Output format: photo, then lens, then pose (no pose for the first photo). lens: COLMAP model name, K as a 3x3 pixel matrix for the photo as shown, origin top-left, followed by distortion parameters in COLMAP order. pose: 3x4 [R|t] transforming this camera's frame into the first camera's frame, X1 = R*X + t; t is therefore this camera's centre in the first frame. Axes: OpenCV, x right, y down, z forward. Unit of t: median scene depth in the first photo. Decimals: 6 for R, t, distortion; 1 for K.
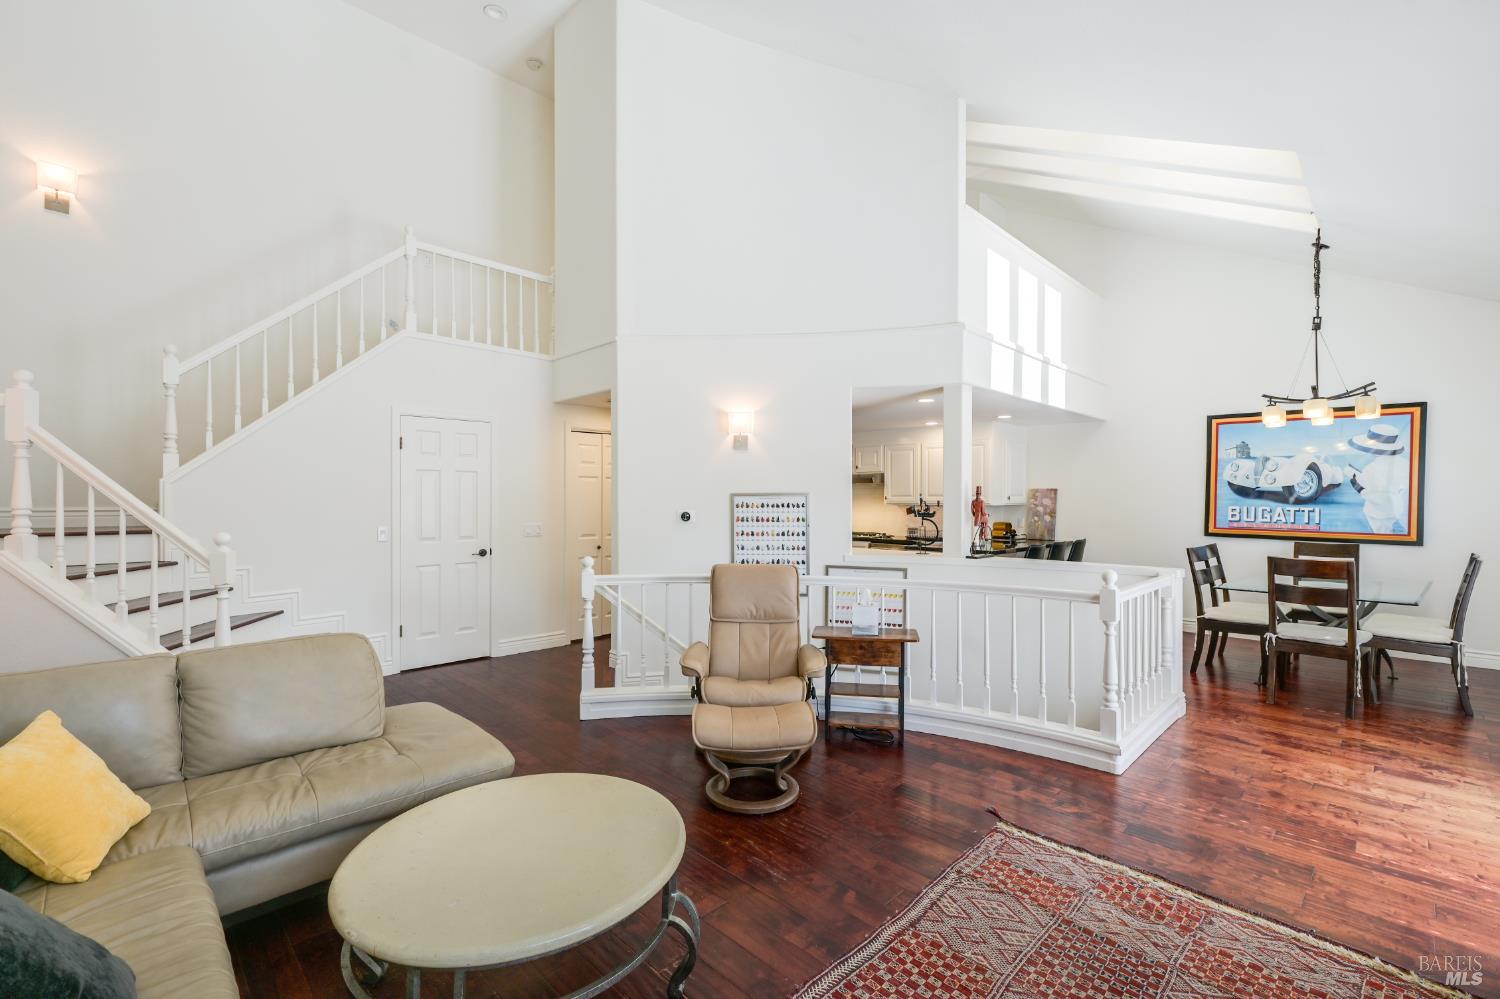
lens RADIAL K [[644.1, 0, 753.5], [0, 644.1, 505.5], [0, 0, 1]] dist [0.000883, 0.000040]
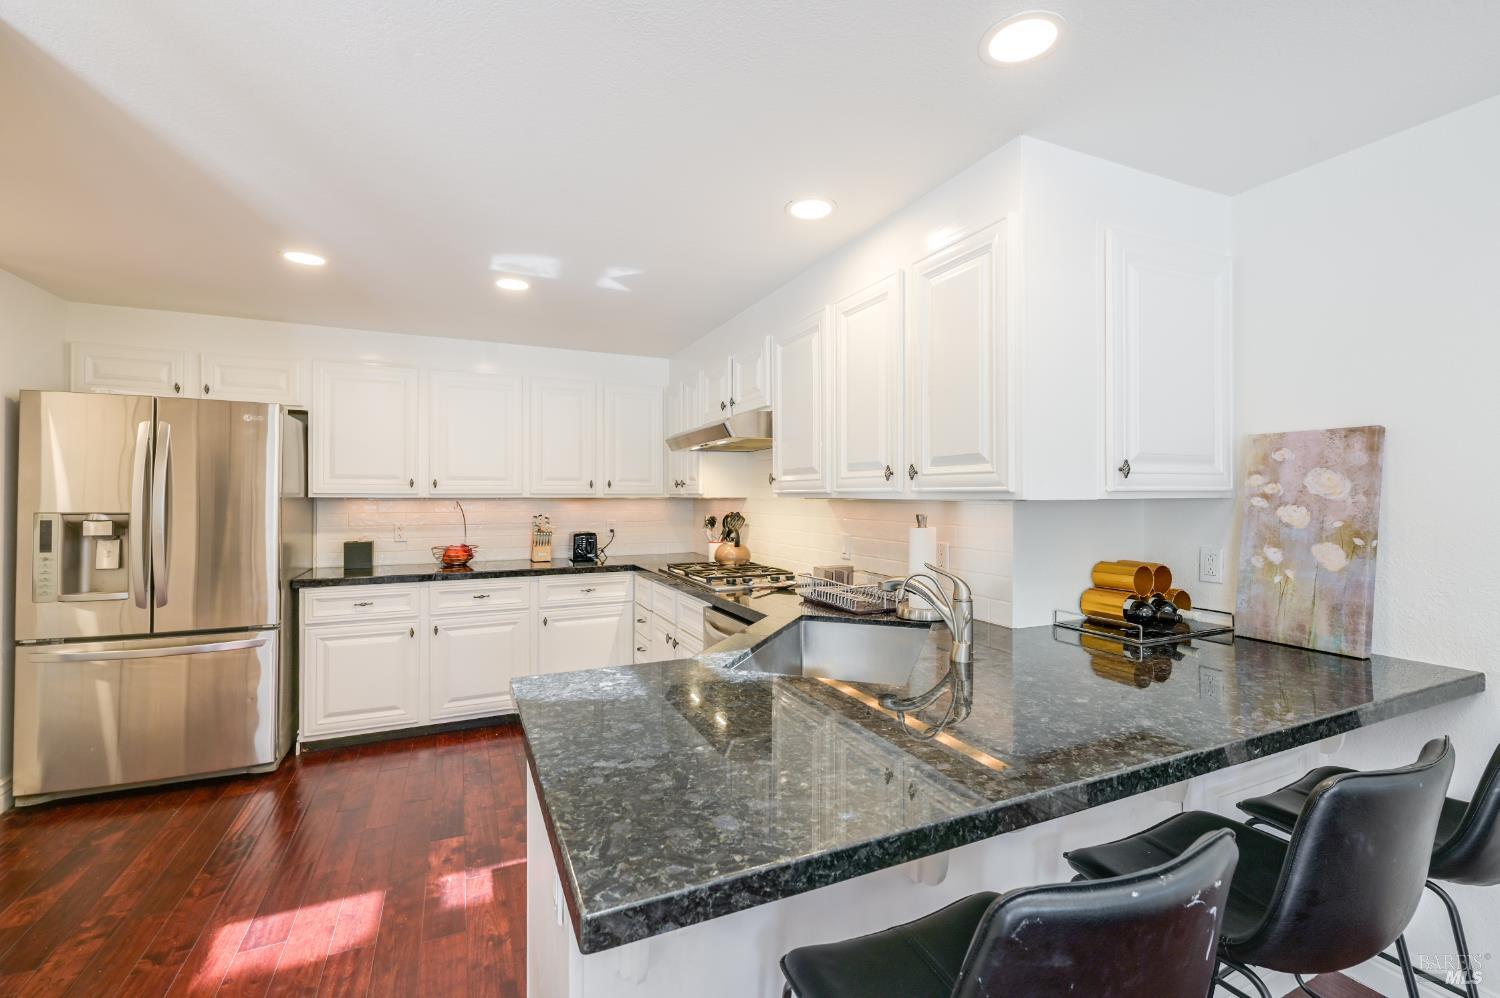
lens RADIAL K [[642.0, 0, 750.0], [0, 642.0, 499.0], [0, 0, 1]] dist [0.001517, 0.000275]
pose [[0.939956, 0.001207, -0.341294, 0.438192], [-0.002226, 0.999994, -0.002593, 0.000338], [0.341289, 0.003197, 0.939953, 0.920042]]
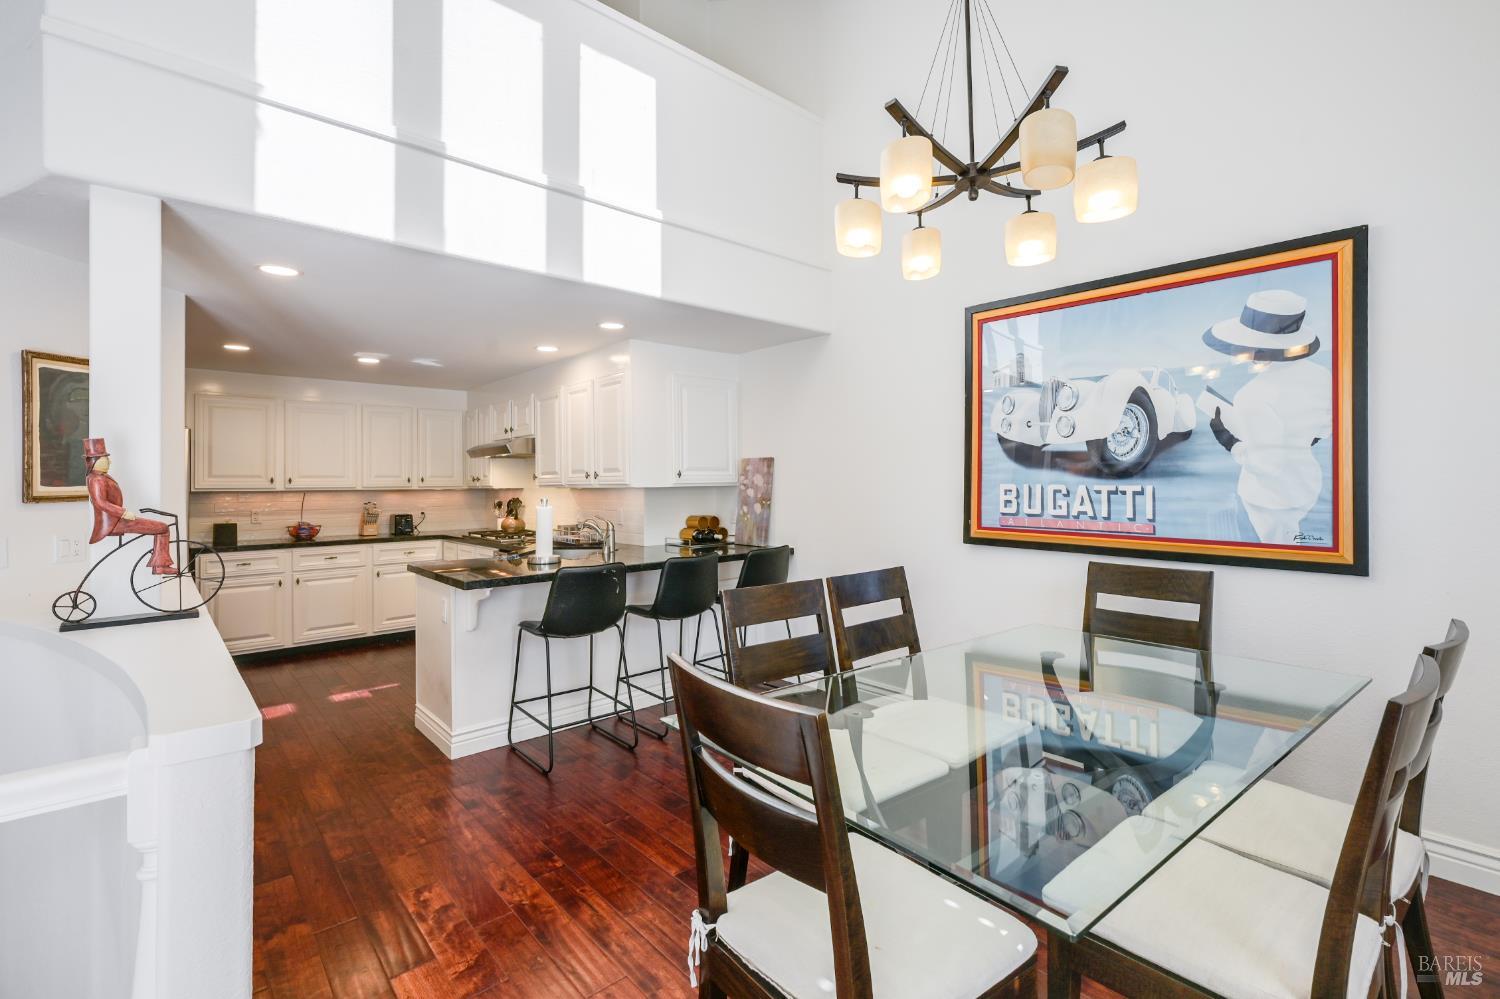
lens RADIAL K [[671.1, 0, 749.1], [0, 671.1, 477.6], [0, 0, 1]] dist [0.002568, 0.000124]
pose [[0.998310, -0.011451, -0.056965, 0.622401], [0.010414, 0.999775, -0.018482, 0.003816], [0.057164, 0.017857, 0.998205, 0.510124]]
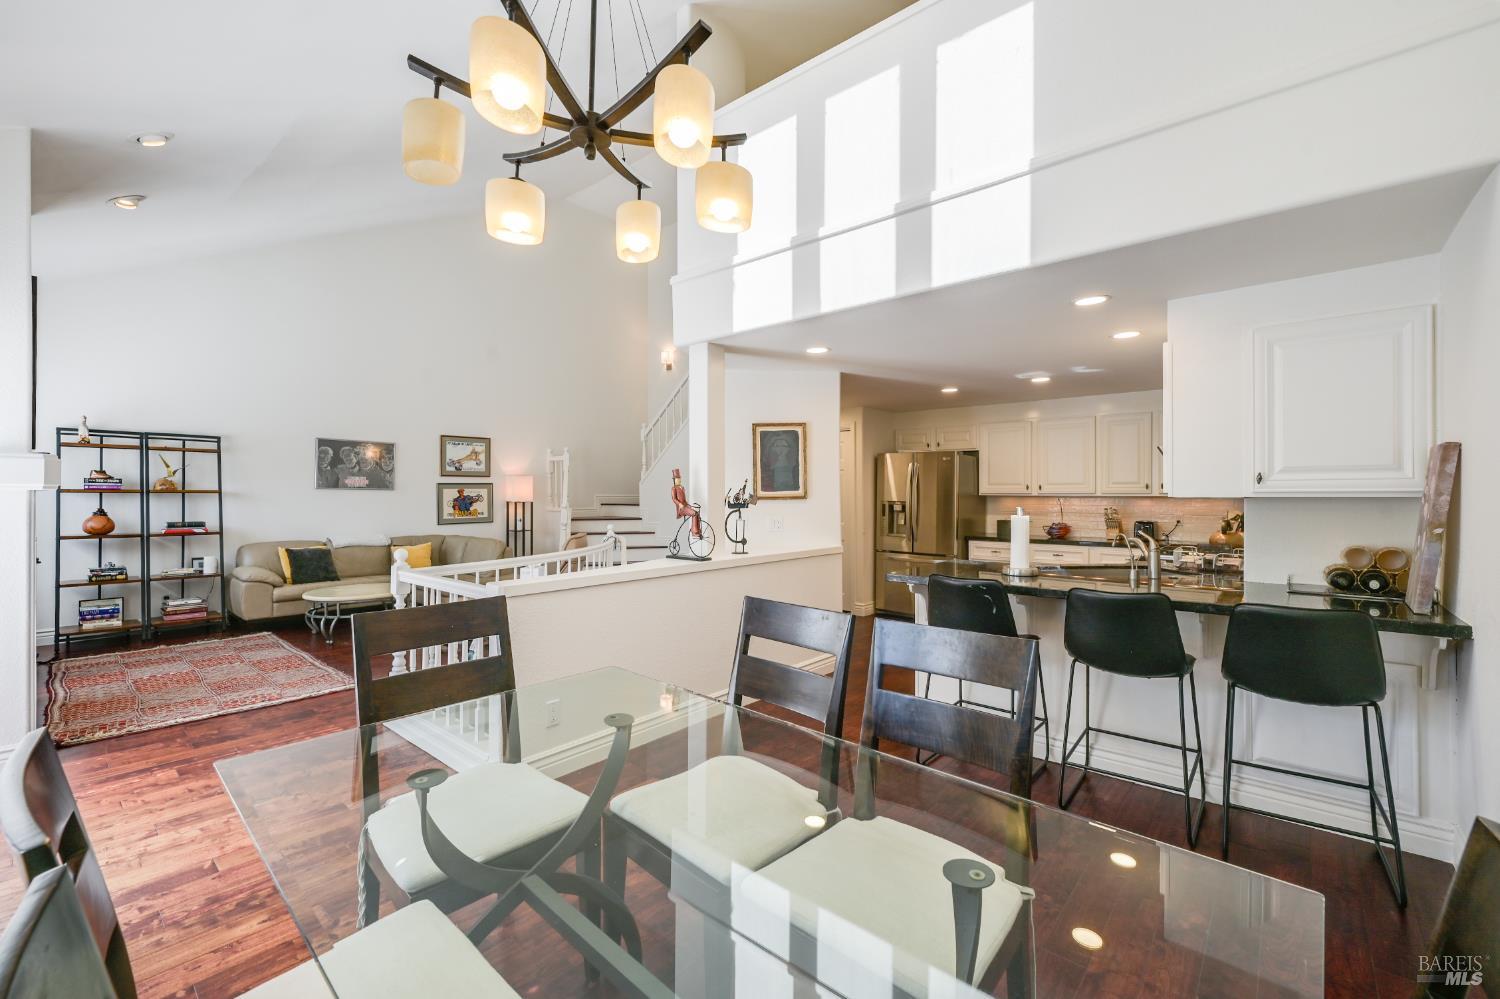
lens RADIAL K [[628.7, 0, 749.9], [0, 628.7, 492.4], [0, 0, 1]] dist [0.001177, 0.000223]
pose [[0.074966, -0.003297, -0.997181, 0.940502], [-0.009301, 0.999949, -0.004005, 0.001333], [0.997143, 0.009575, 0.074932, 0.848412]]
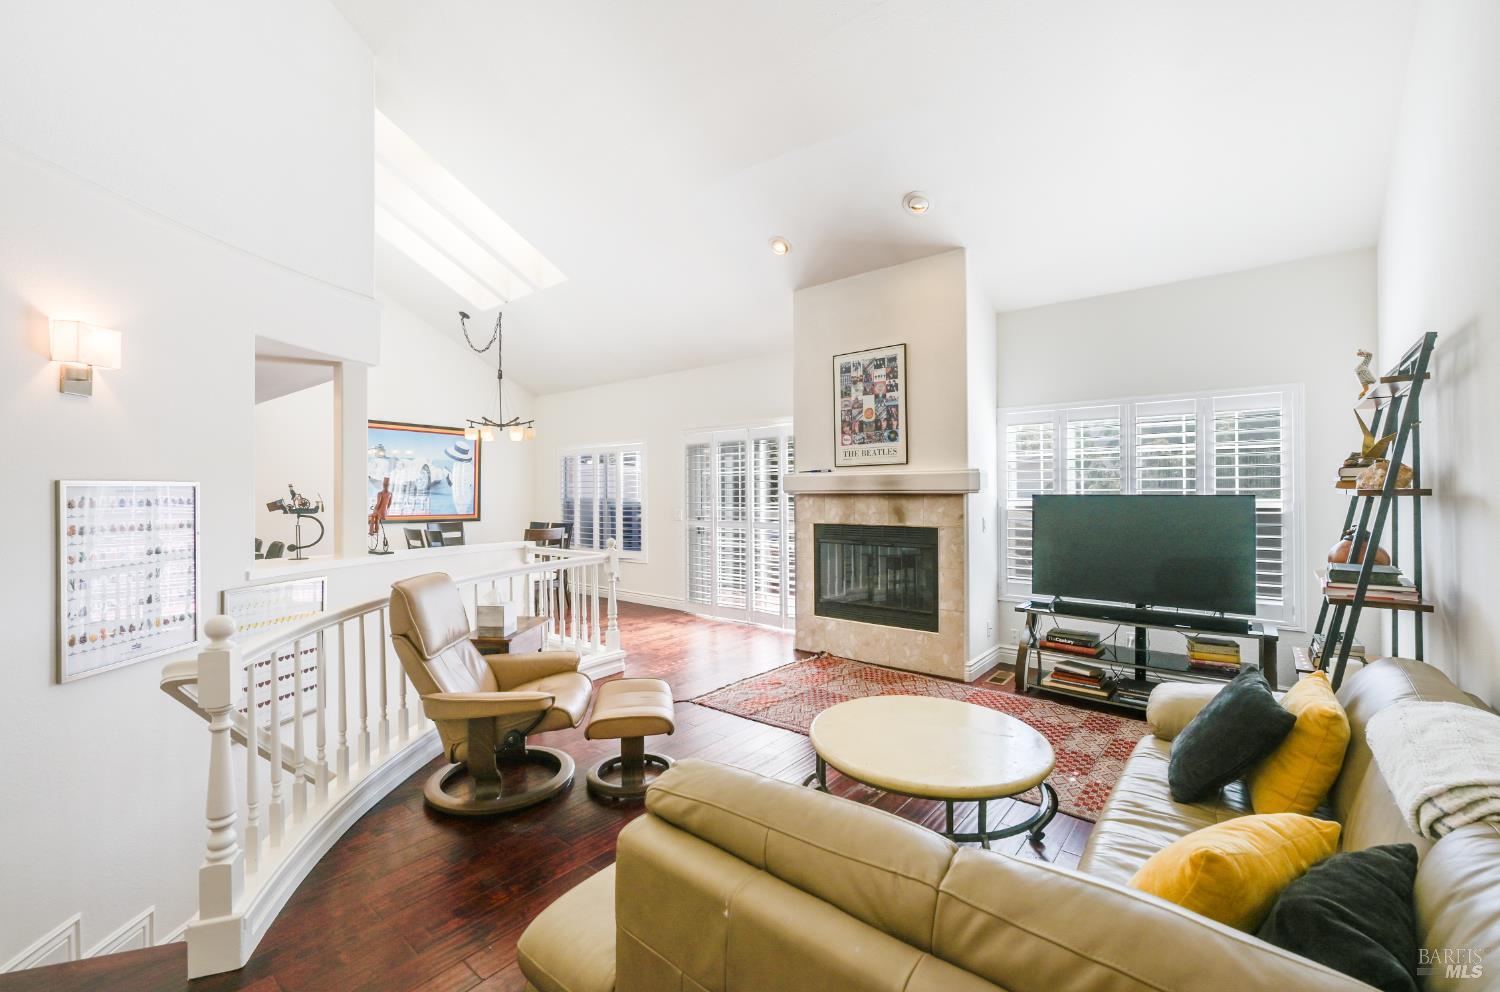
lens RADIAL K [[628.2, 0, 747.1], [0, 628.2, 489.7], [0, 0, 1]] dist [-0.000011, 0.000069]
pose [[-0.097349, 0.002058, 0.995248, -0.515173], [0.013288, 0.999911, -0.000768, -0.003729], [-0.995162, 0.013150, -0.097368, 0.462188]]
